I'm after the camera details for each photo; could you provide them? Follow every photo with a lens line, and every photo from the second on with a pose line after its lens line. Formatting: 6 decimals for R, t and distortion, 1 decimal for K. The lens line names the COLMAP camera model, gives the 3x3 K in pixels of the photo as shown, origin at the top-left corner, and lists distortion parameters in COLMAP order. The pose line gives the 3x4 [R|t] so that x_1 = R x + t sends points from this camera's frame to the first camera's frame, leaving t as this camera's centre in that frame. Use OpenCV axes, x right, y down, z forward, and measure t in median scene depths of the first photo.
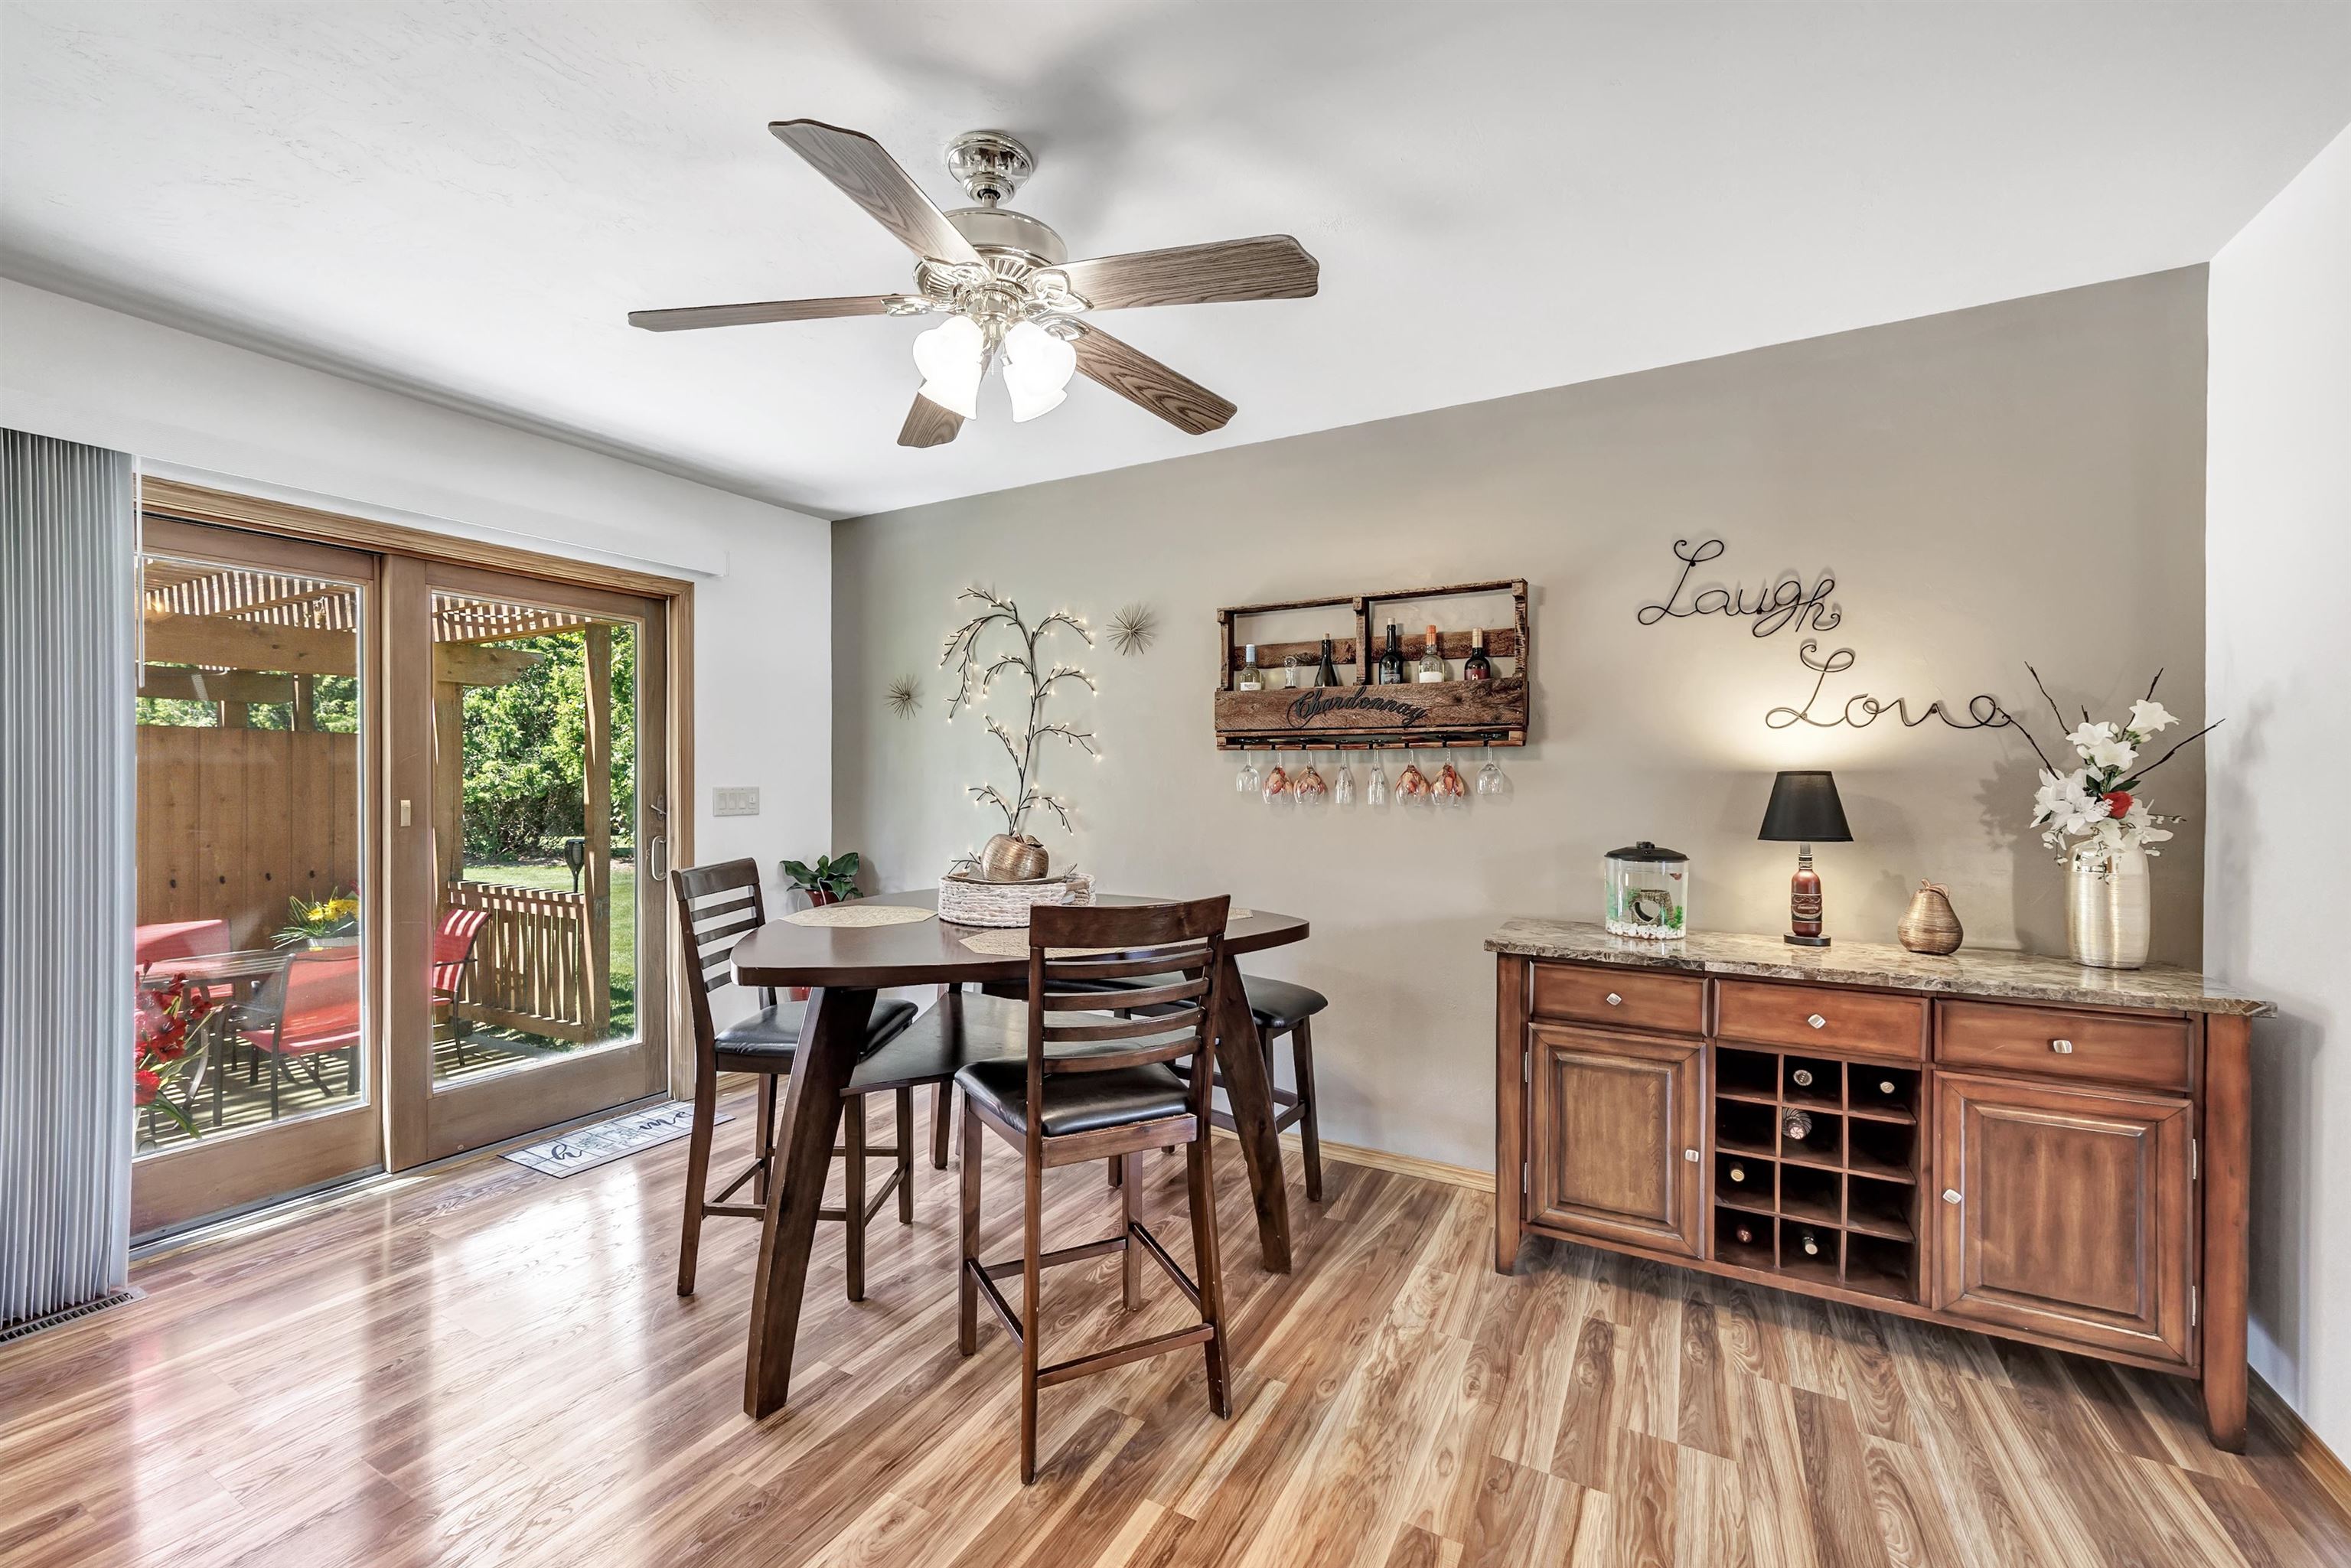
lens RADIAL K [[1028.1, 0, 1070.8], [0, 1028.1, 772.3], [0, 0, 1]] dist [-0.002265, 0.001728]
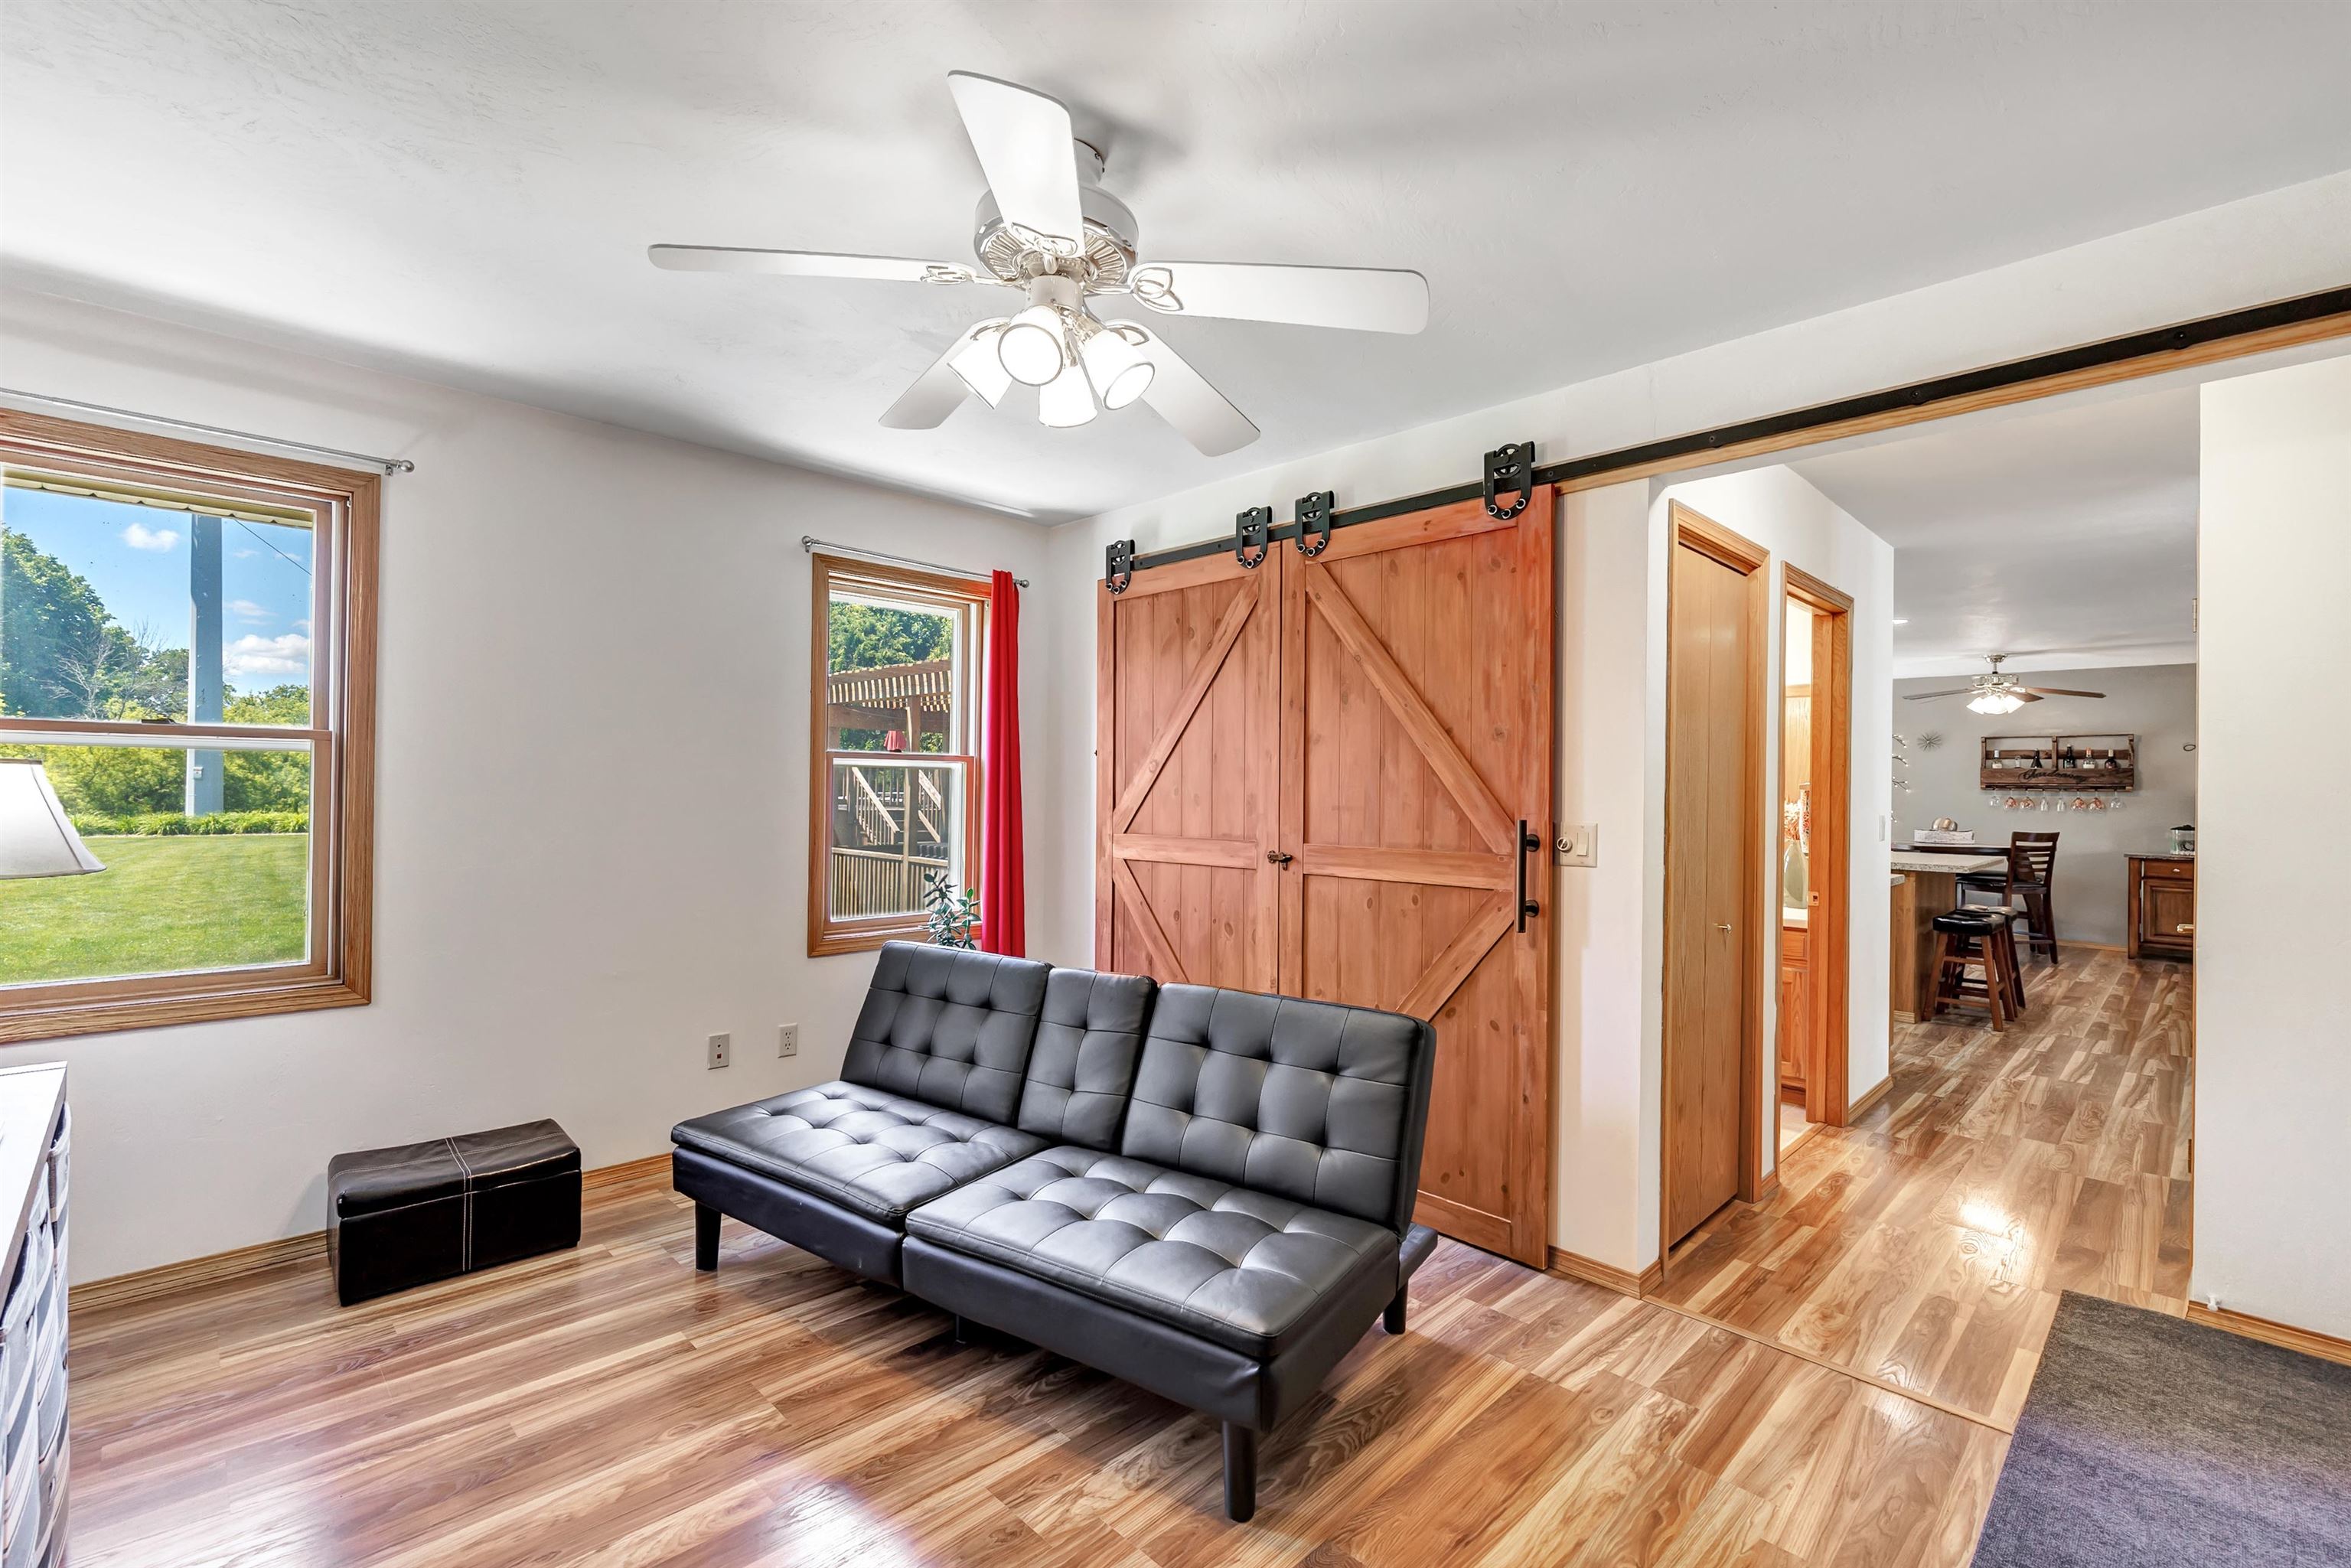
lens RADIAL K [[1040.1, 0, 1072.7], [0, 1040.1, 791.4], [0, 0, 1]] dist [-0.013776, 0.000593]
pose [[0.964546, 0.020521, -0.263117, -1.922714], [-0.020173, 0.999788, 0.004024, 0.024577], [0.263144, 0.001426, 0.964755, -2.941742]]
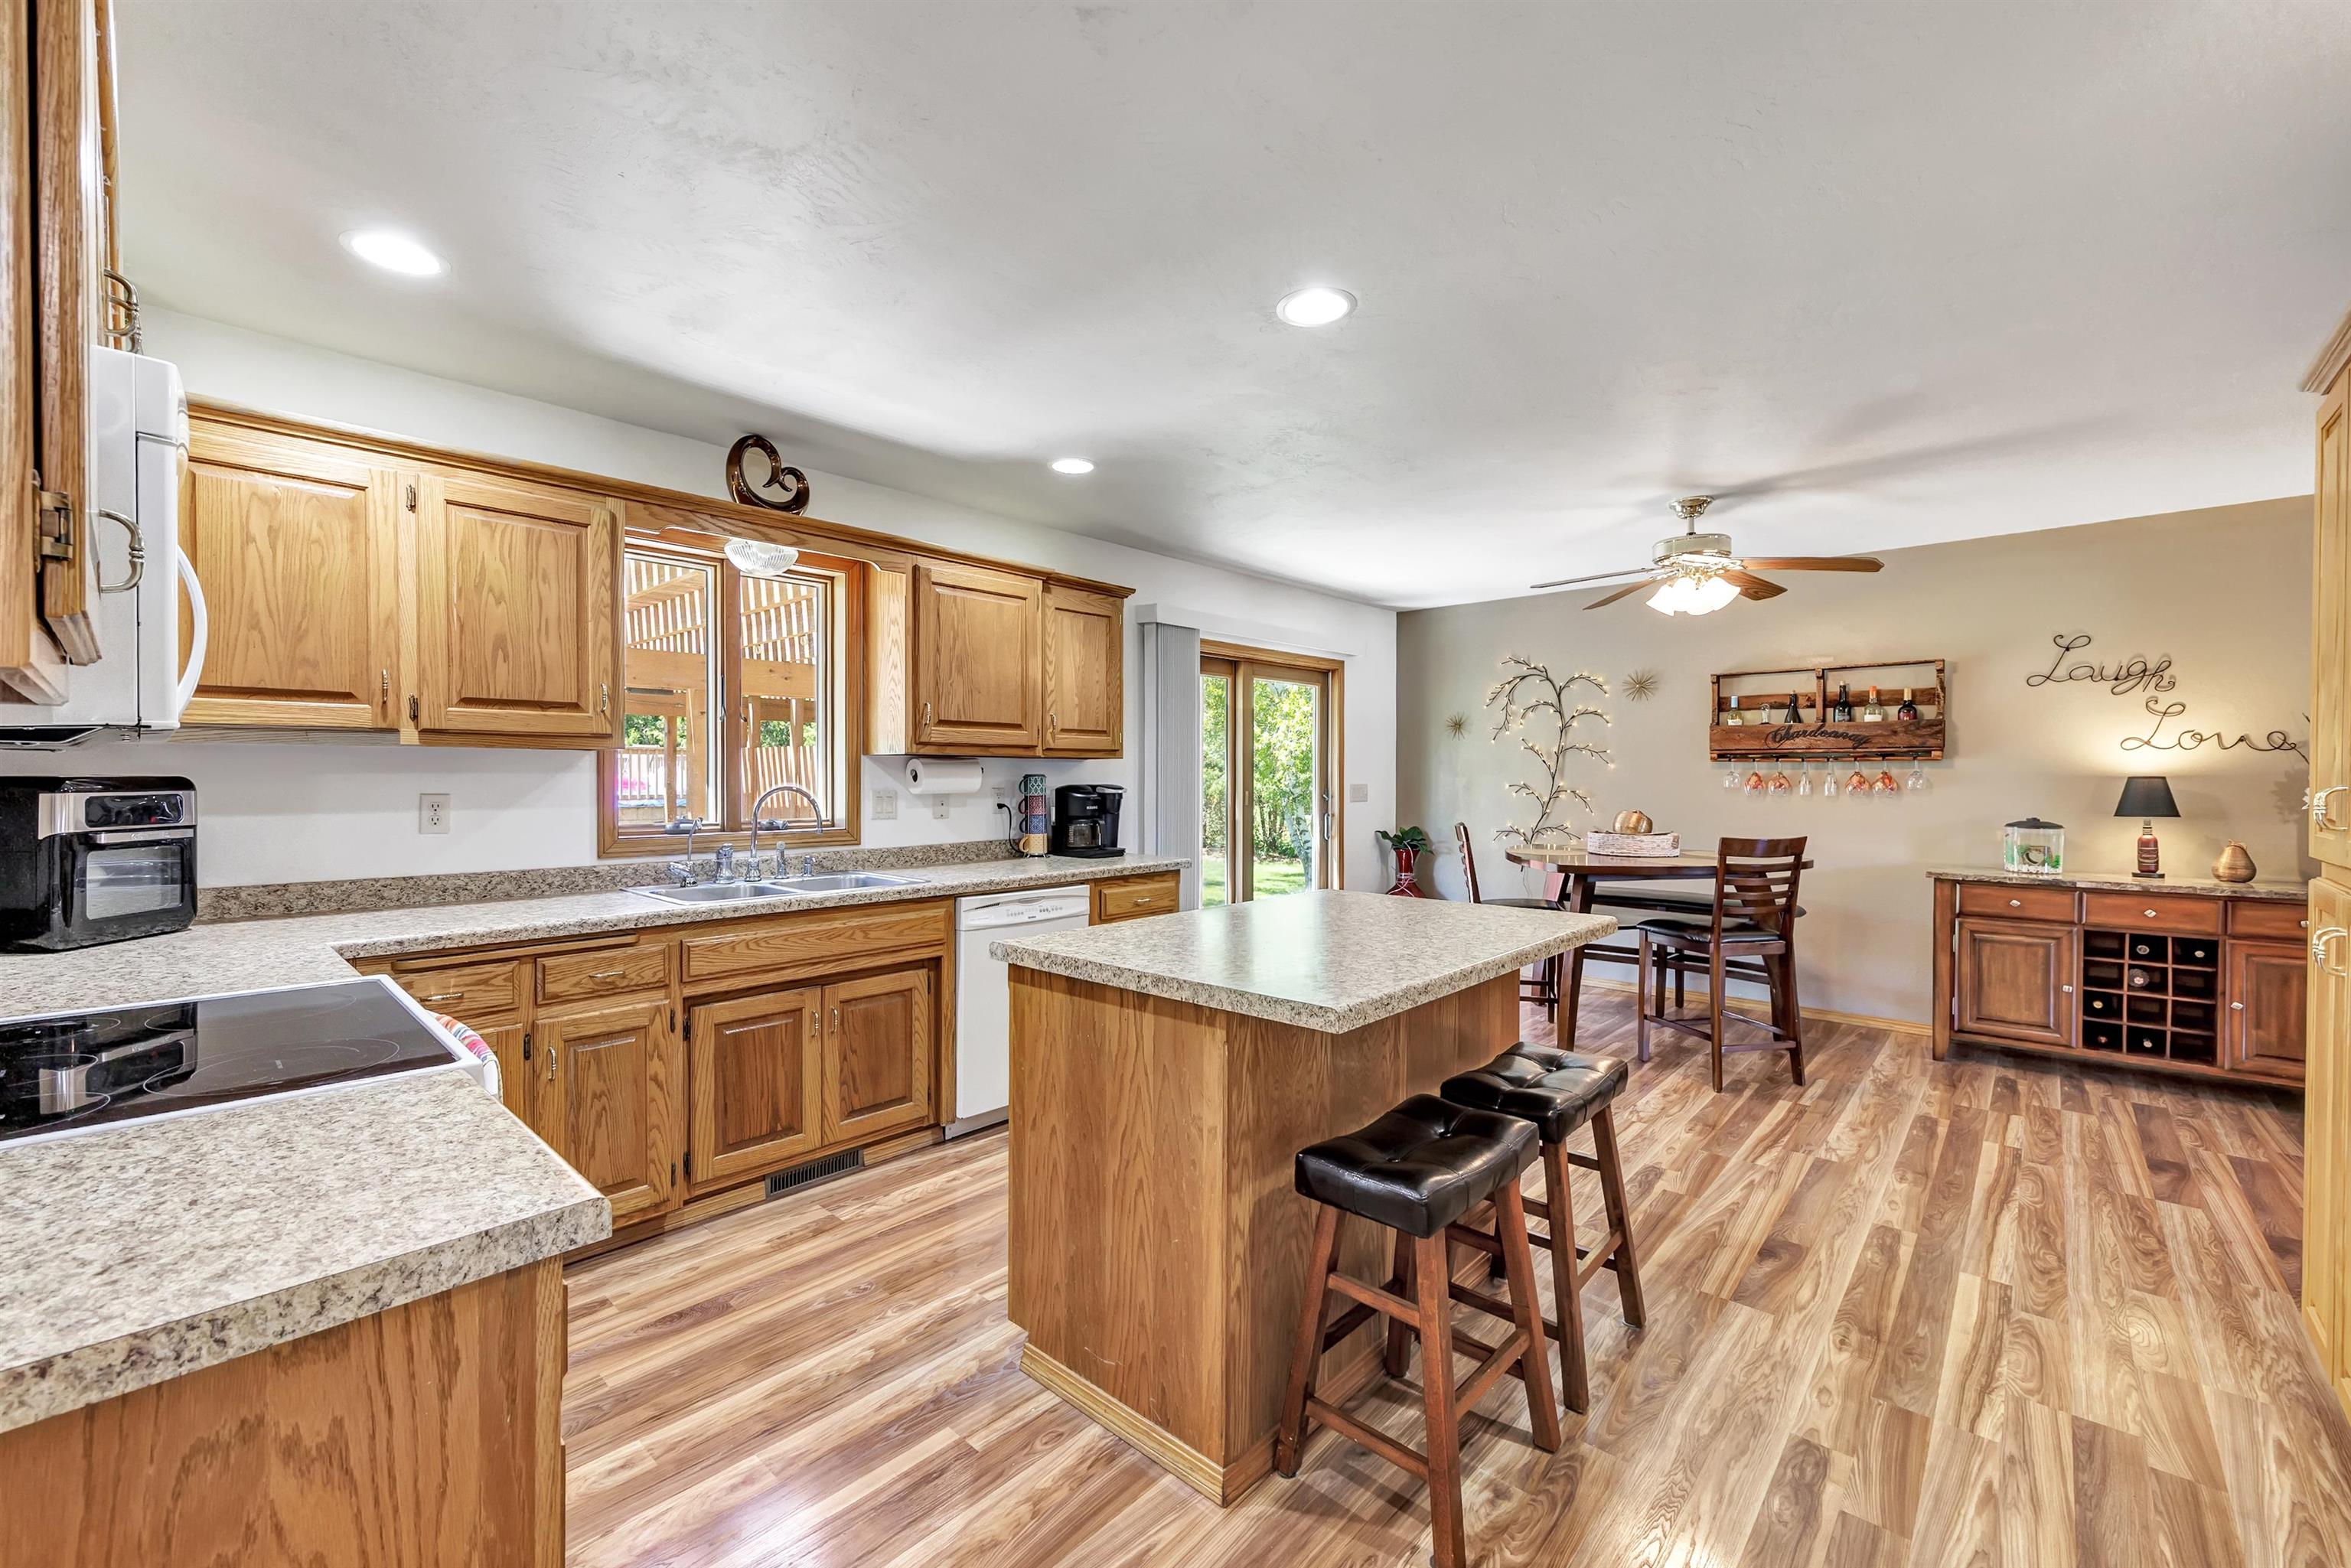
lens RADIAL K [[949.1, 0, 1144.8], [0, 949.1, 776.8], [0, 0, 1]] dist [0.010980, -0.000252]
pose [[0.977123, -0.000786, -0.212675, -0.558034], [0.002369, 0.999971, 0.007188, -0.015241], [0.212663, -0.007528, 0.977097, -0.888841]]
